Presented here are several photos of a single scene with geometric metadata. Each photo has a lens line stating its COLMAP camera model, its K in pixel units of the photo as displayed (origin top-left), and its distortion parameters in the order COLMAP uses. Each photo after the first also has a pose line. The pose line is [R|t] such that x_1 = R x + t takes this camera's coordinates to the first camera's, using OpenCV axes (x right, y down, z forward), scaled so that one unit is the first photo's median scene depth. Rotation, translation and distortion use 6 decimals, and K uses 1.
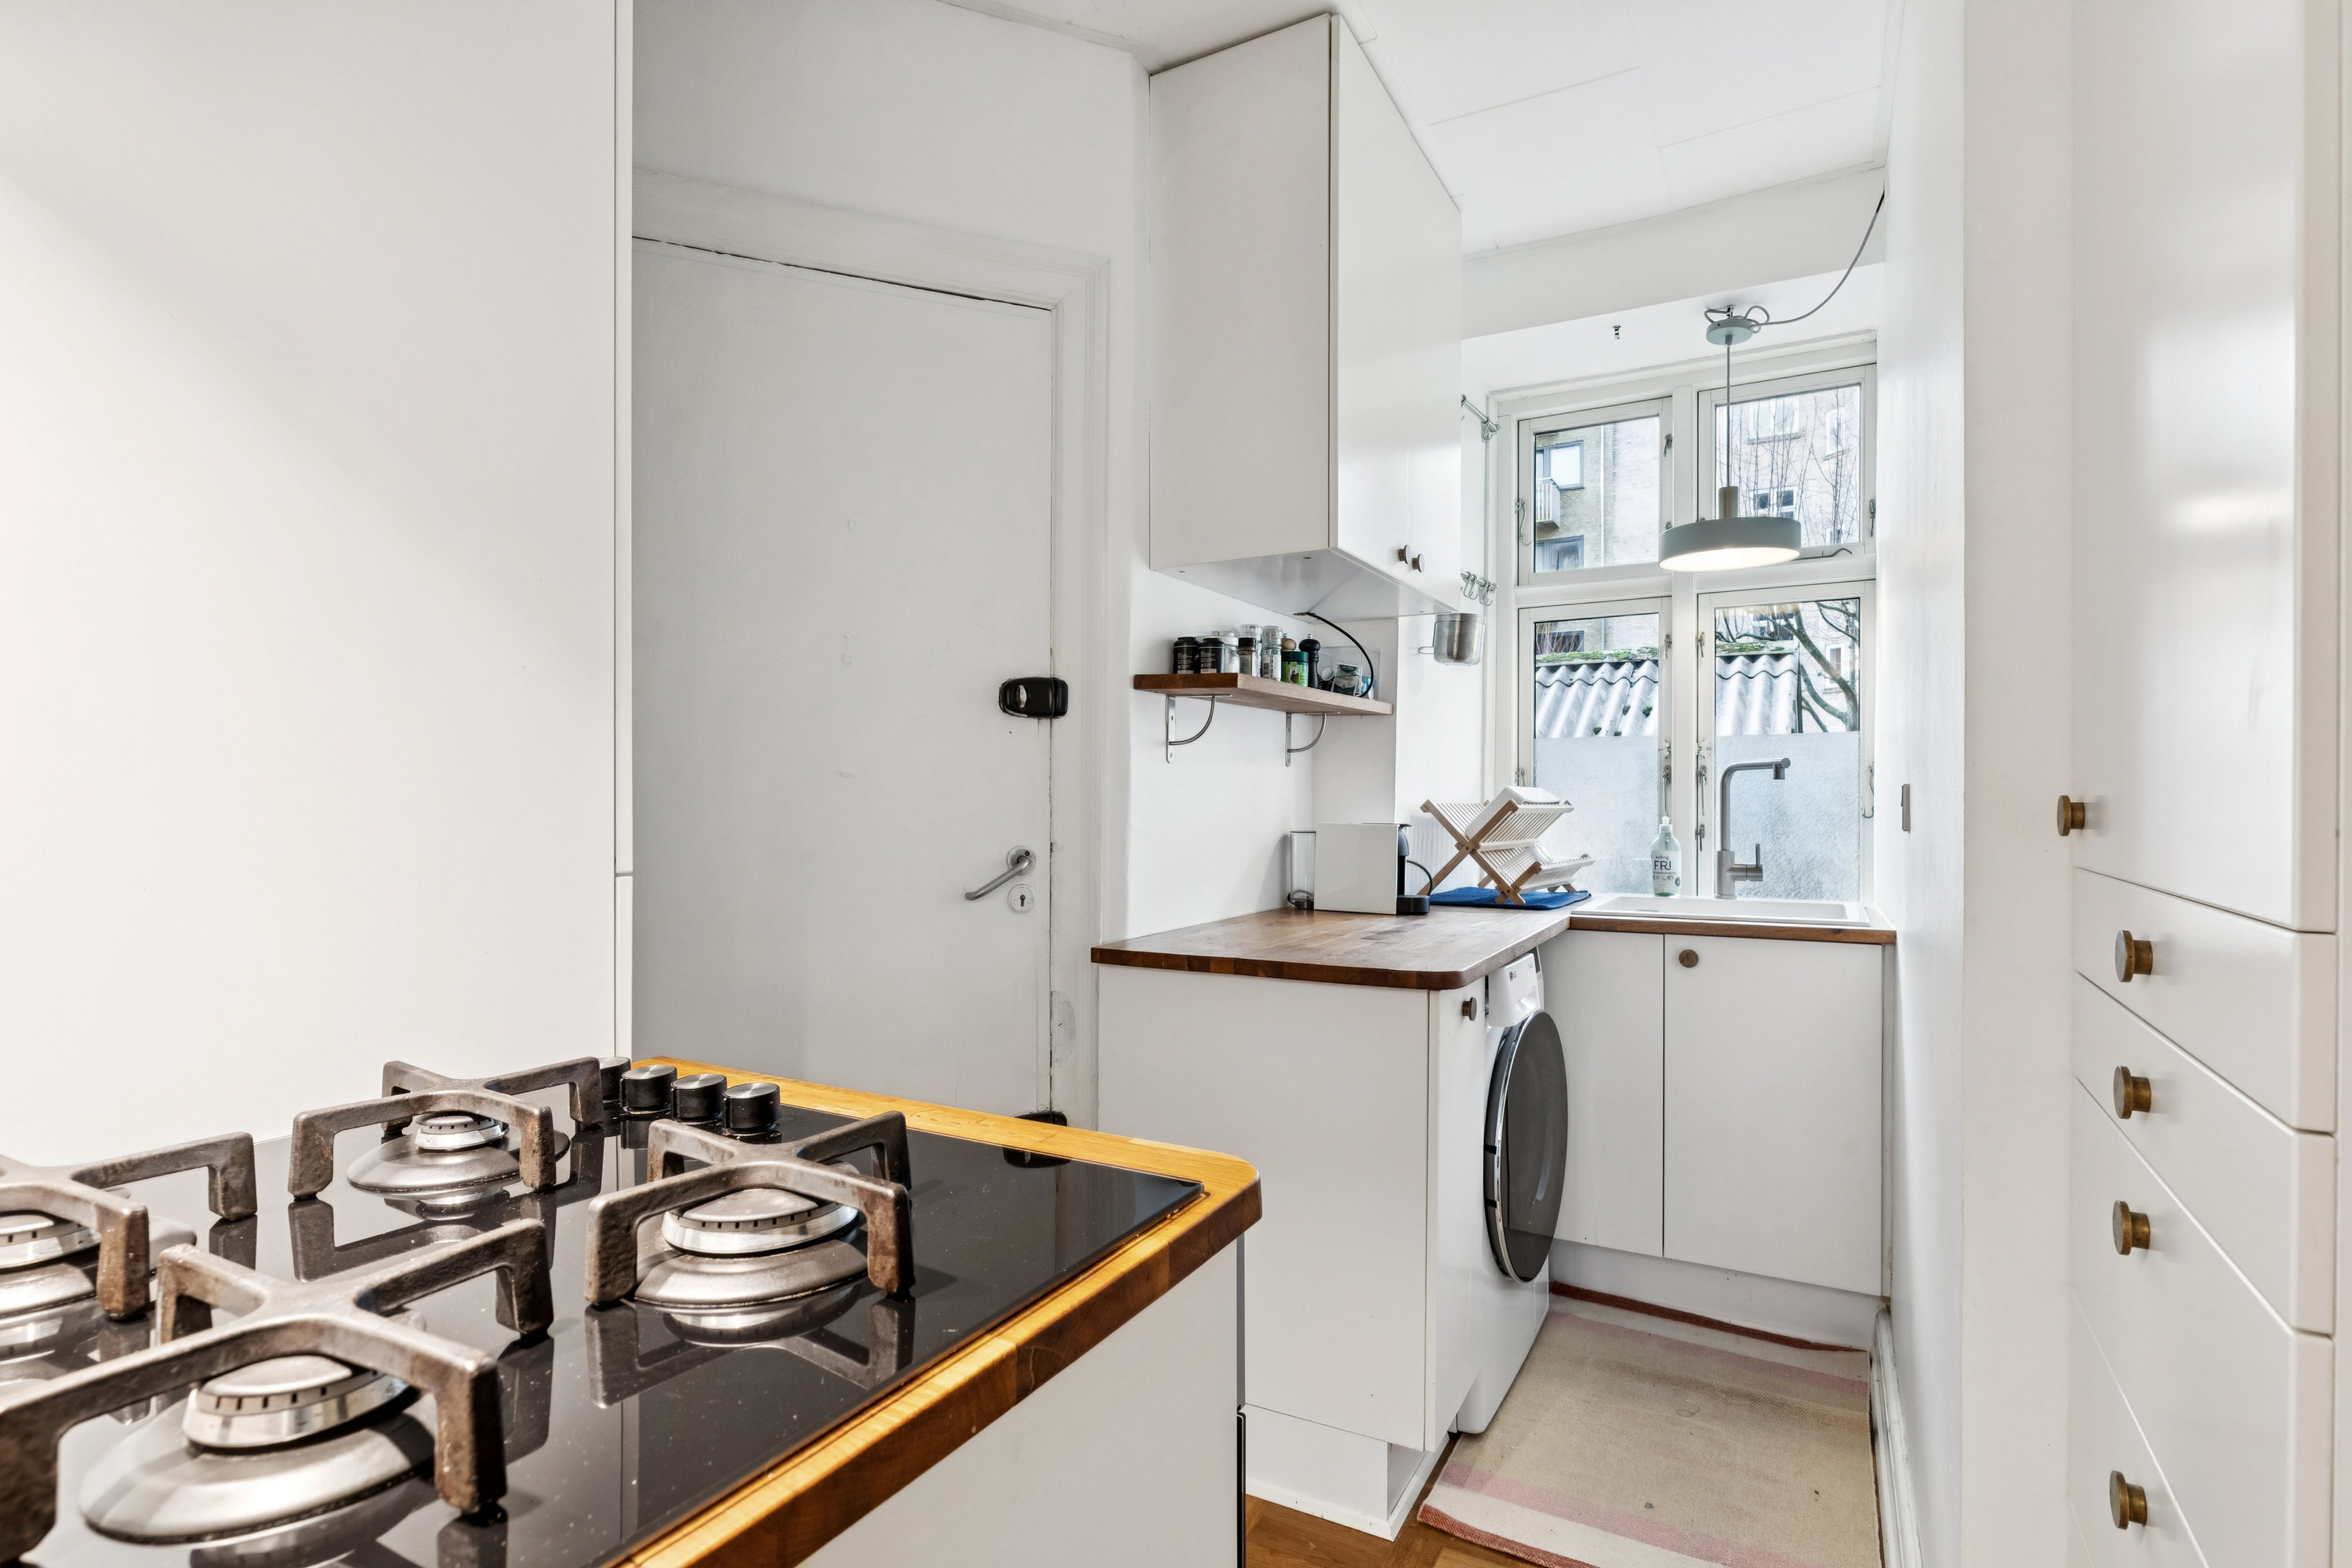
lens RADIAL K [[1175.6, 0, 1175.3], [0, 1175.6, 786.3], [0, 0, 1]] dist [0.000421, -0.000110]
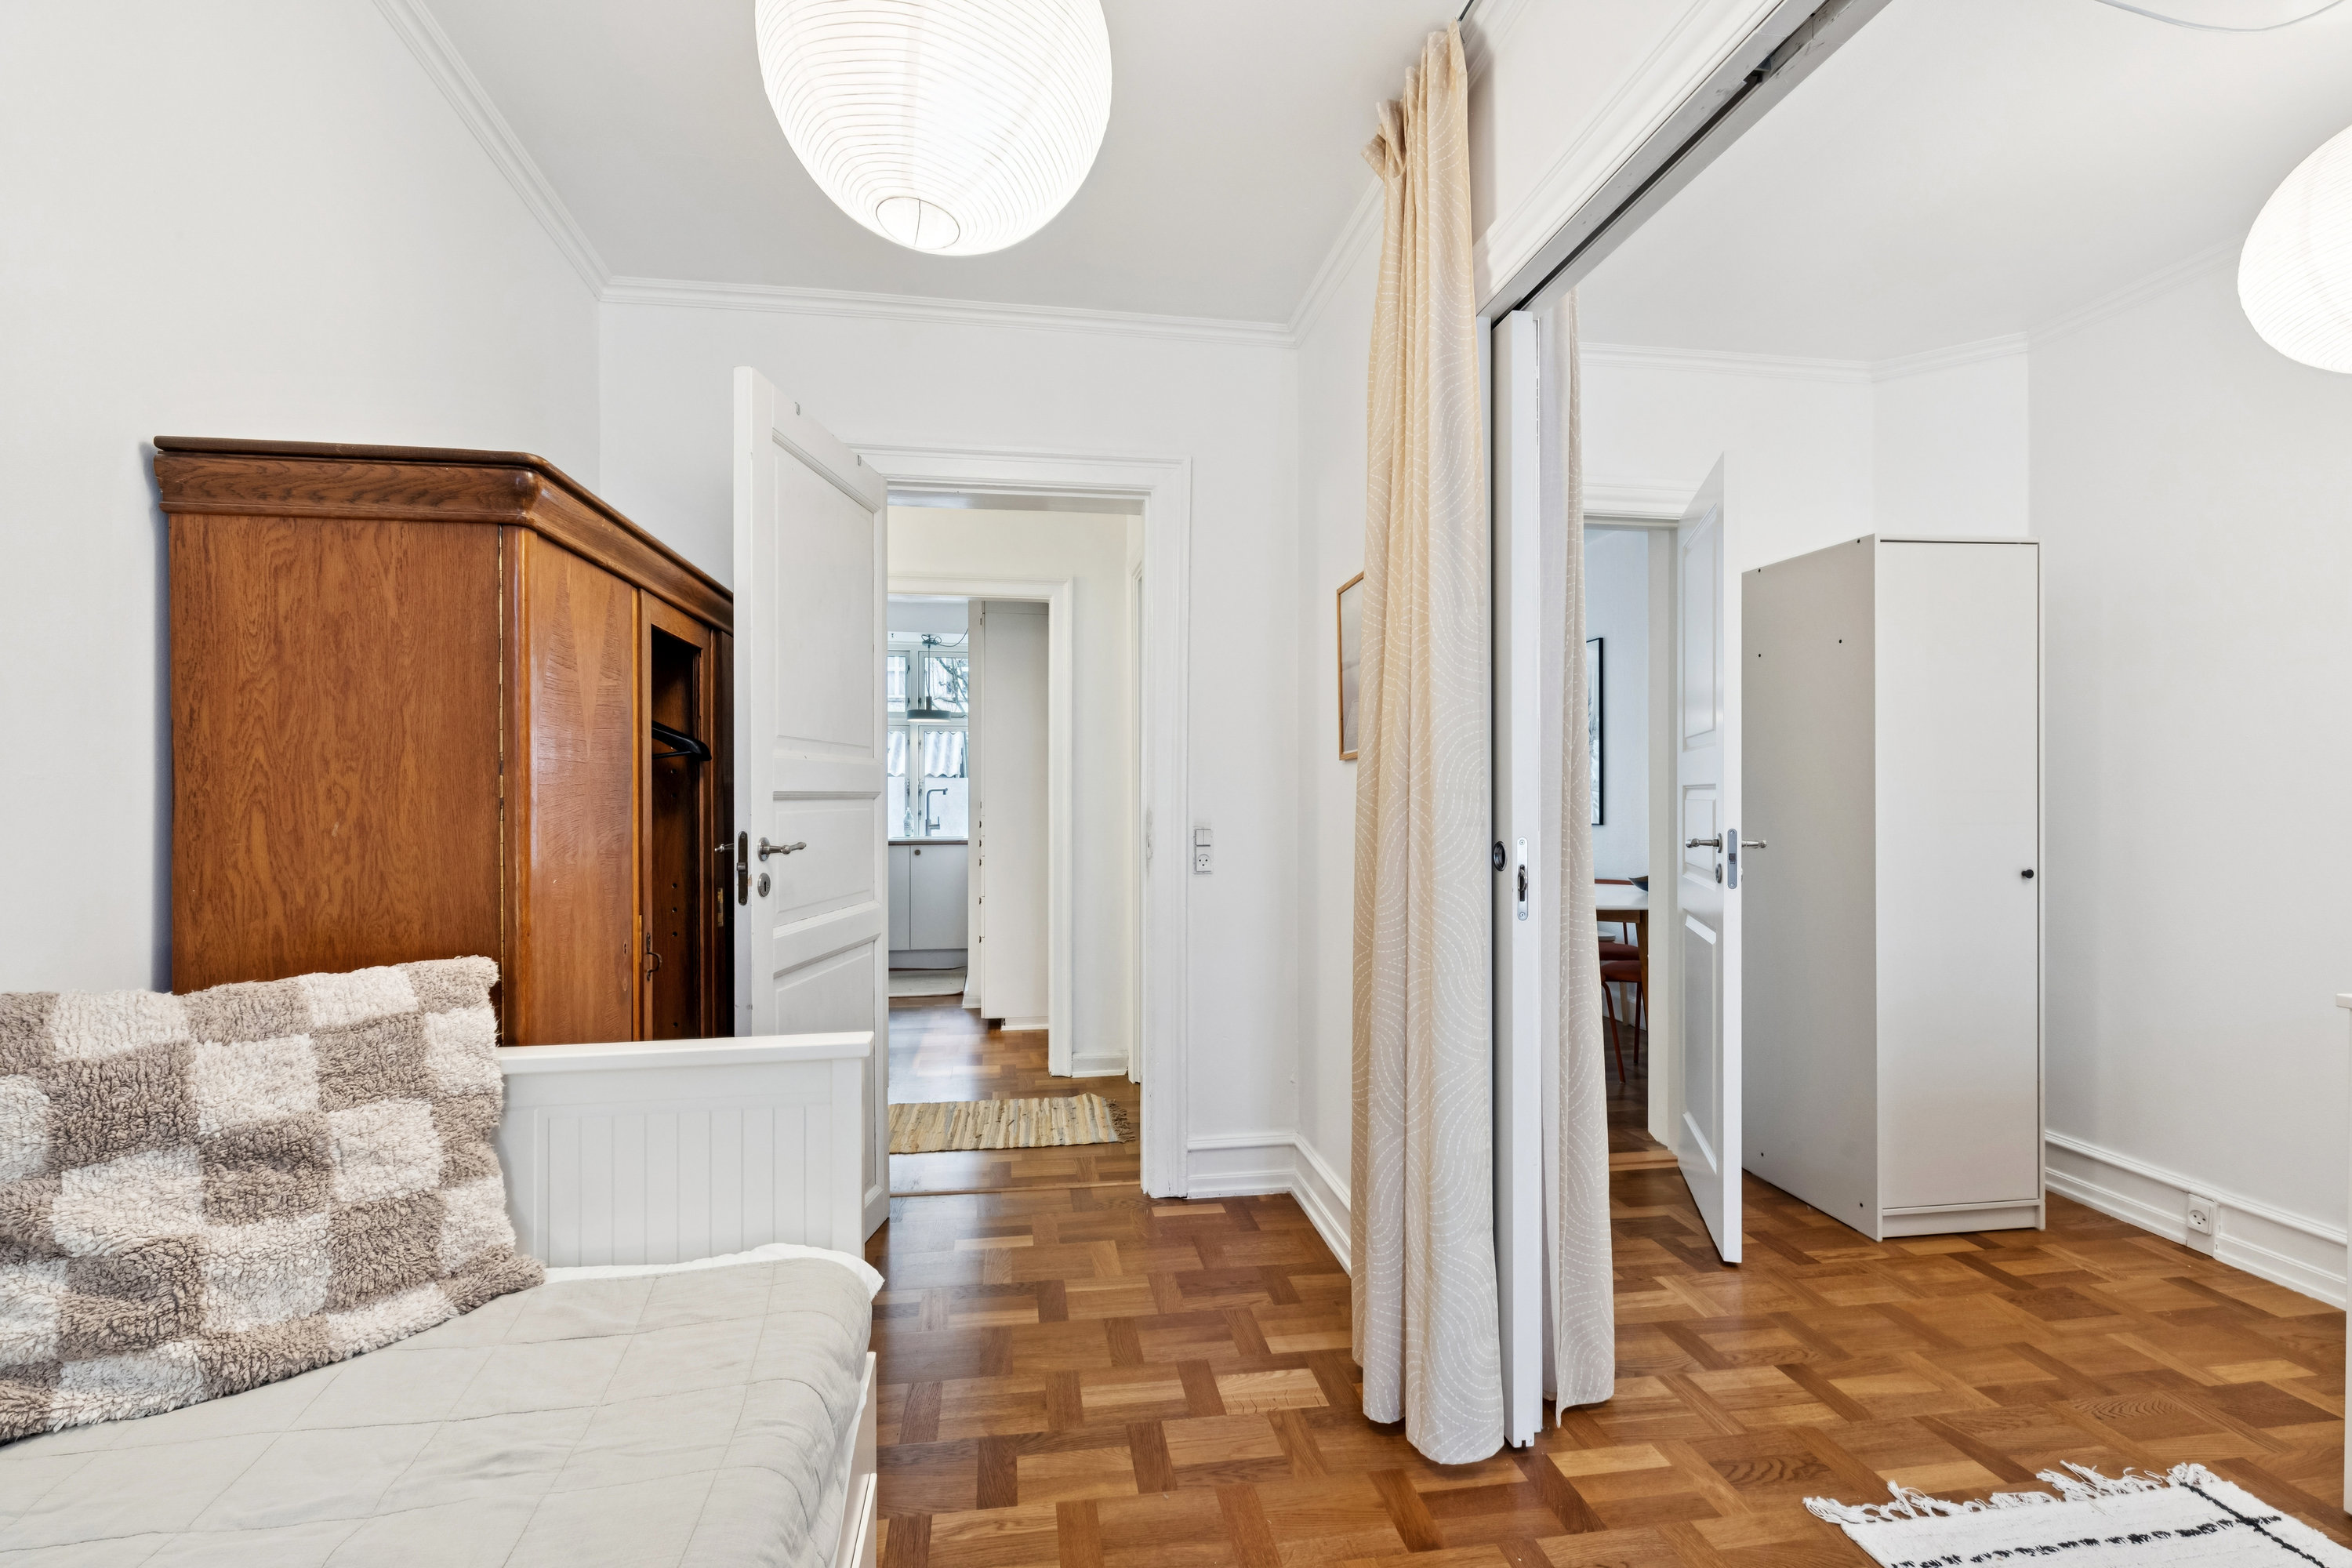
lens RADIAL K [[1093.3, 0, 1177.4], [0, 1093.3, 783.1], [0, 0, 1]] dist [0.000842, -0.000679]
pose [[0.784254, 0.001318, 0.620438, -0.773105], [-0.000472, 0.999999, -0.001529, -0.031323], [-0.620439, 0.000906, 0.784254, -1.601135]]
